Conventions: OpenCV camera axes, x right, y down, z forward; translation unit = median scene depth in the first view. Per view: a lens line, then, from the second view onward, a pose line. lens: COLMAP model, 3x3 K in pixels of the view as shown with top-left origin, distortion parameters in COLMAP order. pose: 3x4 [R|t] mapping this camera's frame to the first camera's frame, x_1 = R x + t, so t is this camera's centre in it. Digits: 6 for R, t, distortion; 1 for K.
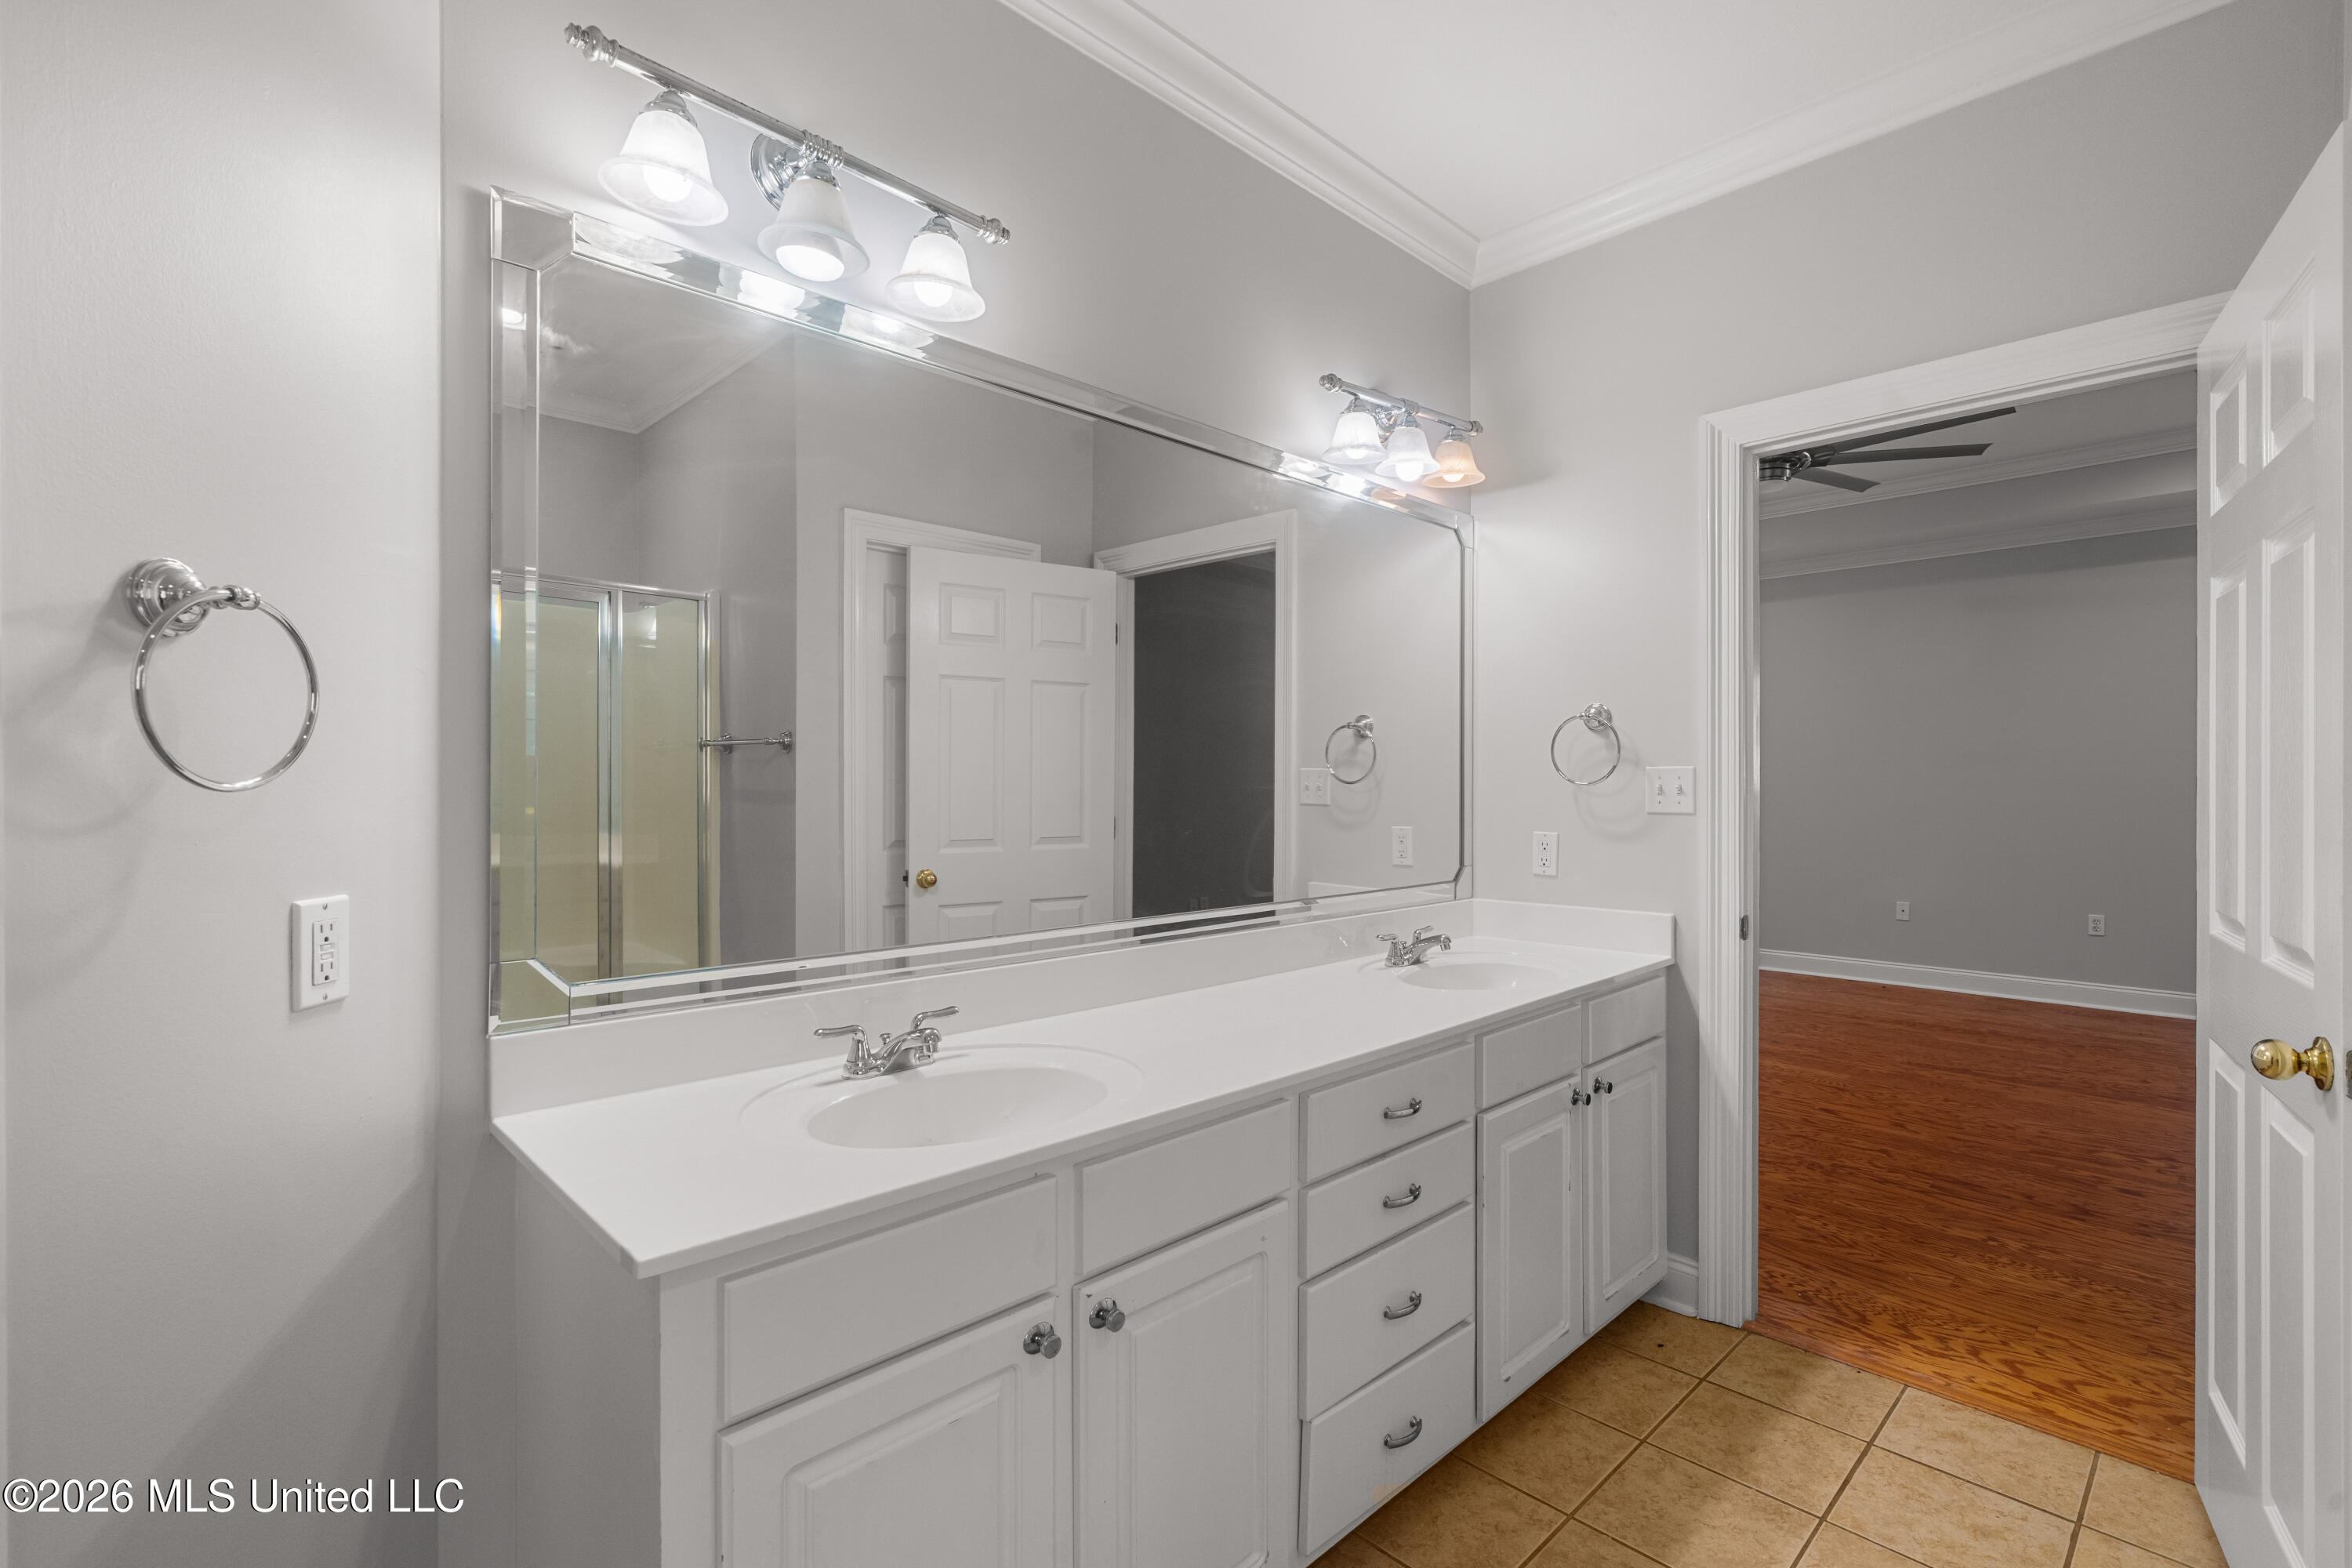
lens RADIAL K [[1062.5, 0, 1170.8], [0, 1062.5, 785.6], [0, 0, 1]] dist [-0.005849, 0.000412]
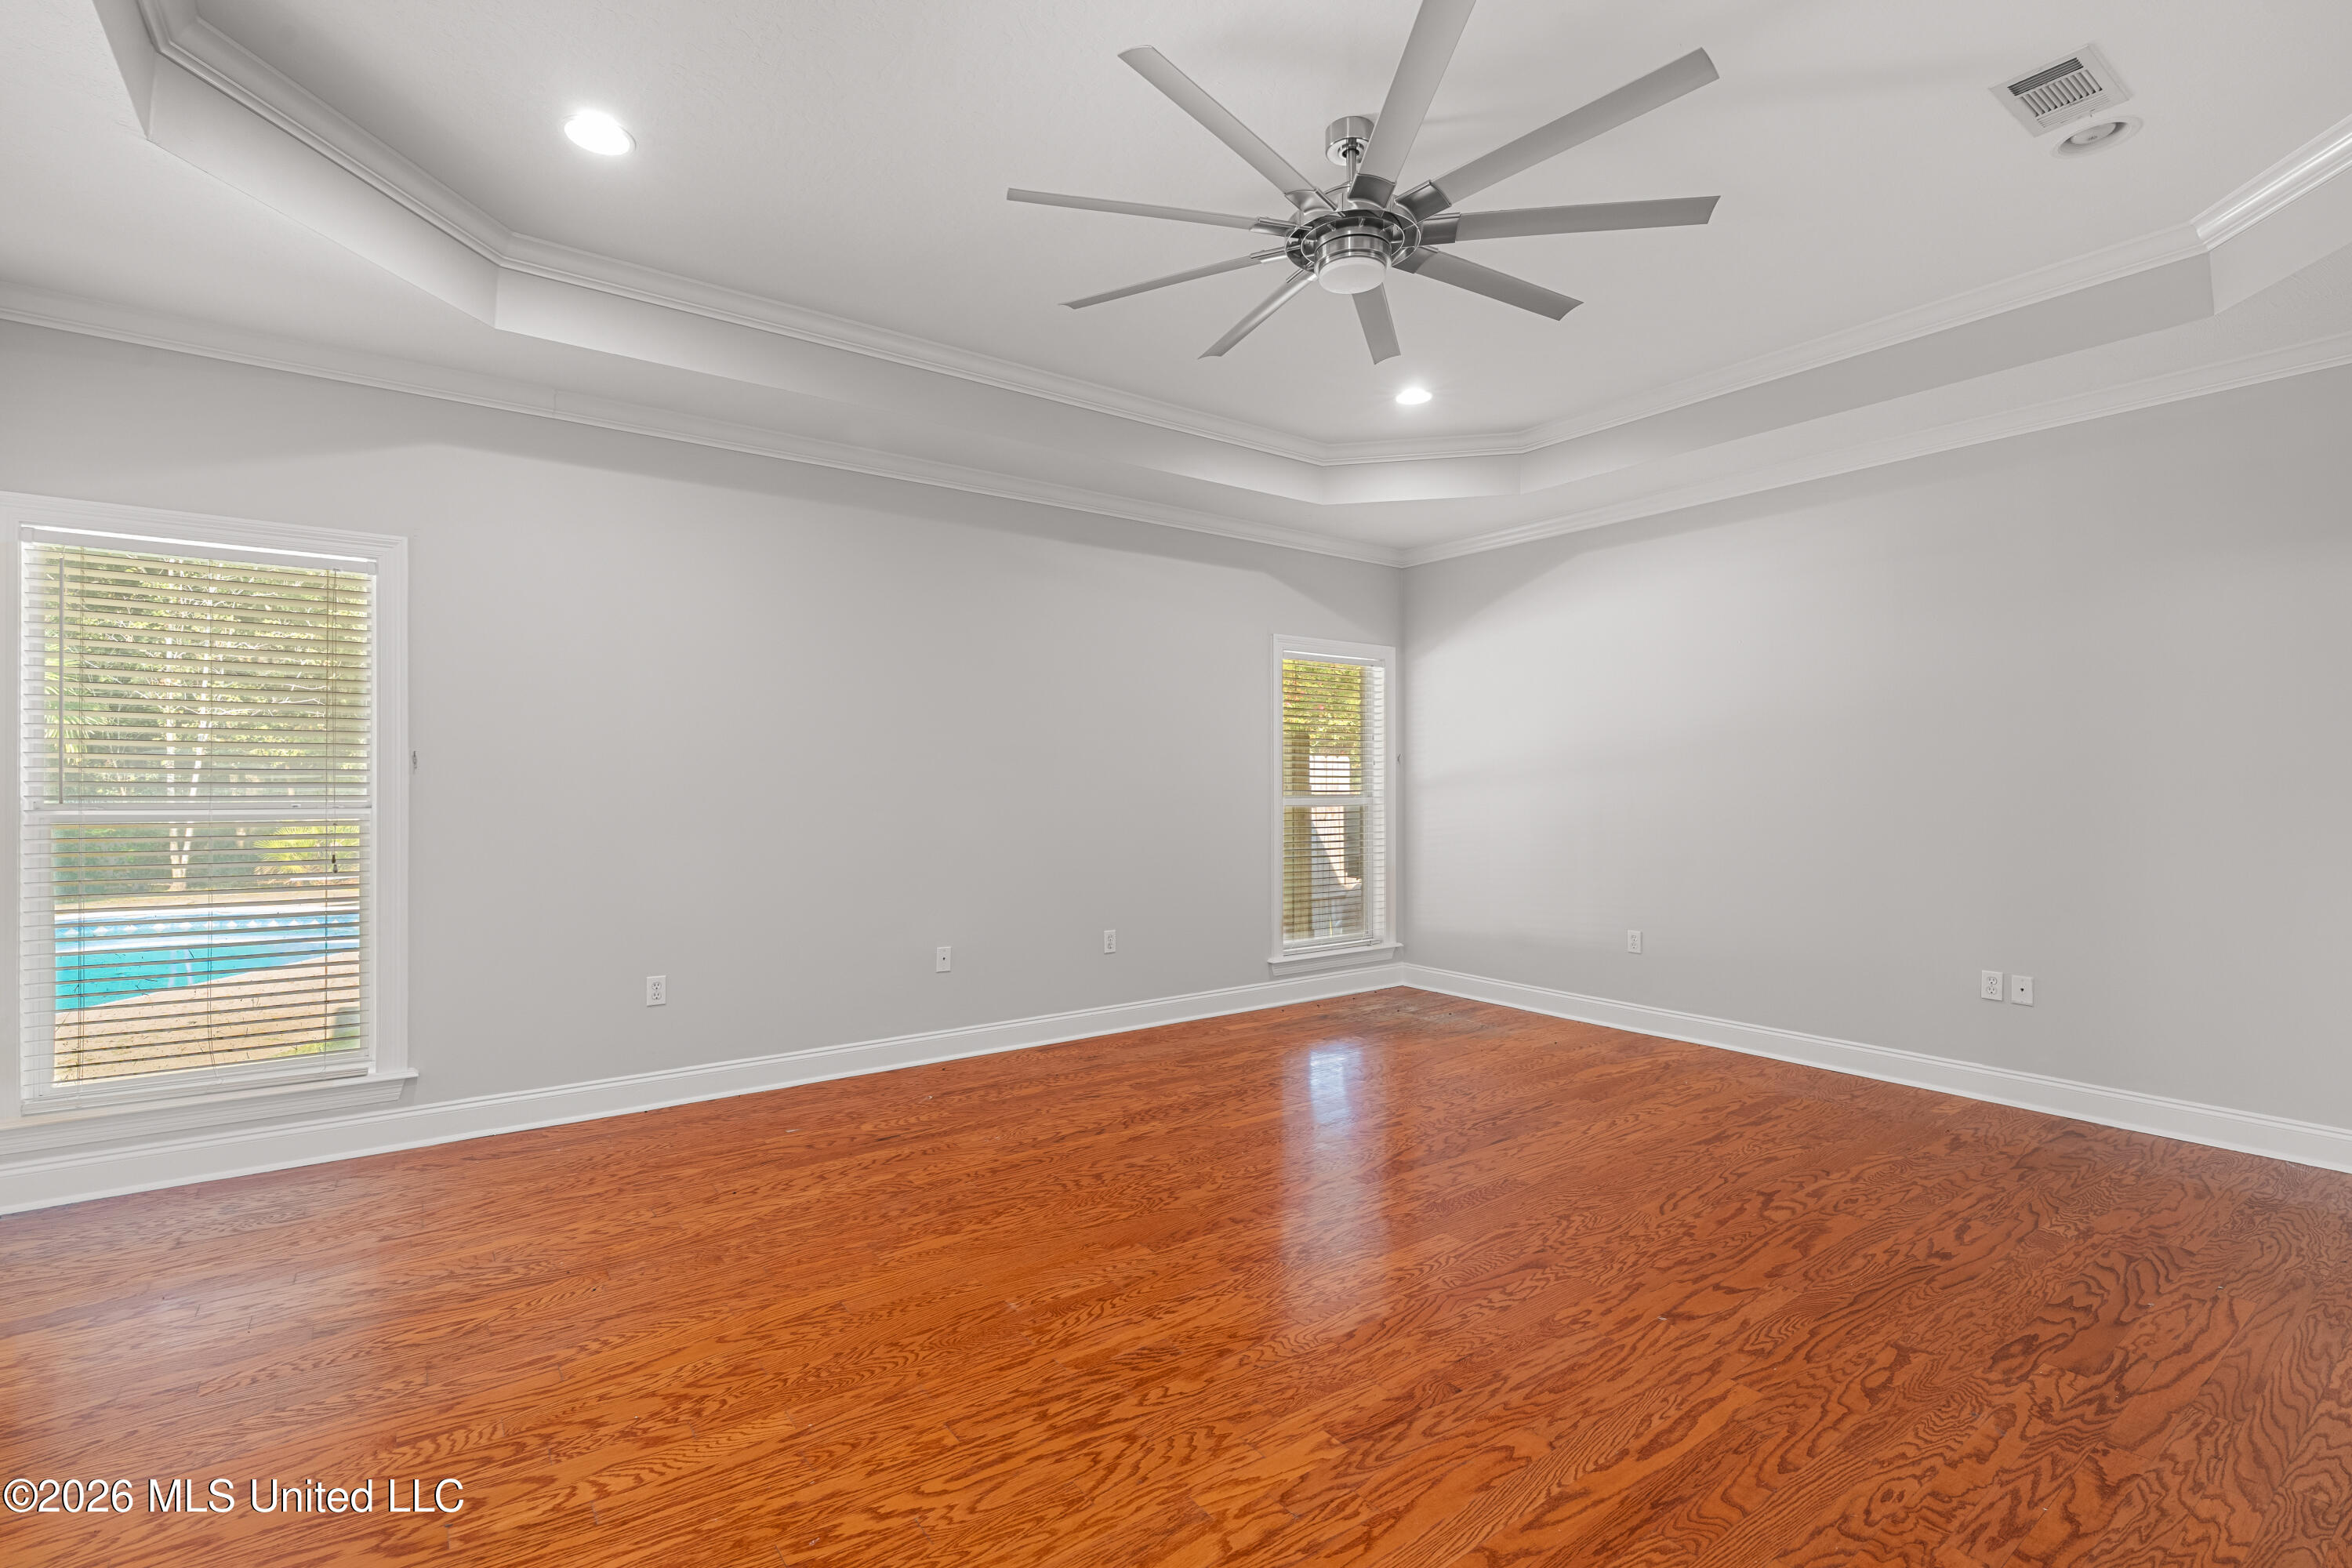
lens RADIAL K [[1086.9, 0, 1176.0], [0, 1086.9, 784.0], [0, 0, 1]] dist [0.001452, 0.000848]
pose [[0.138726, 0.008504, 0.990294, -0.018842], [0.008463, 0.999916, -0.009772, 0.014054], [-0.990295, 0.009736, 0.138642, 1.130954]]
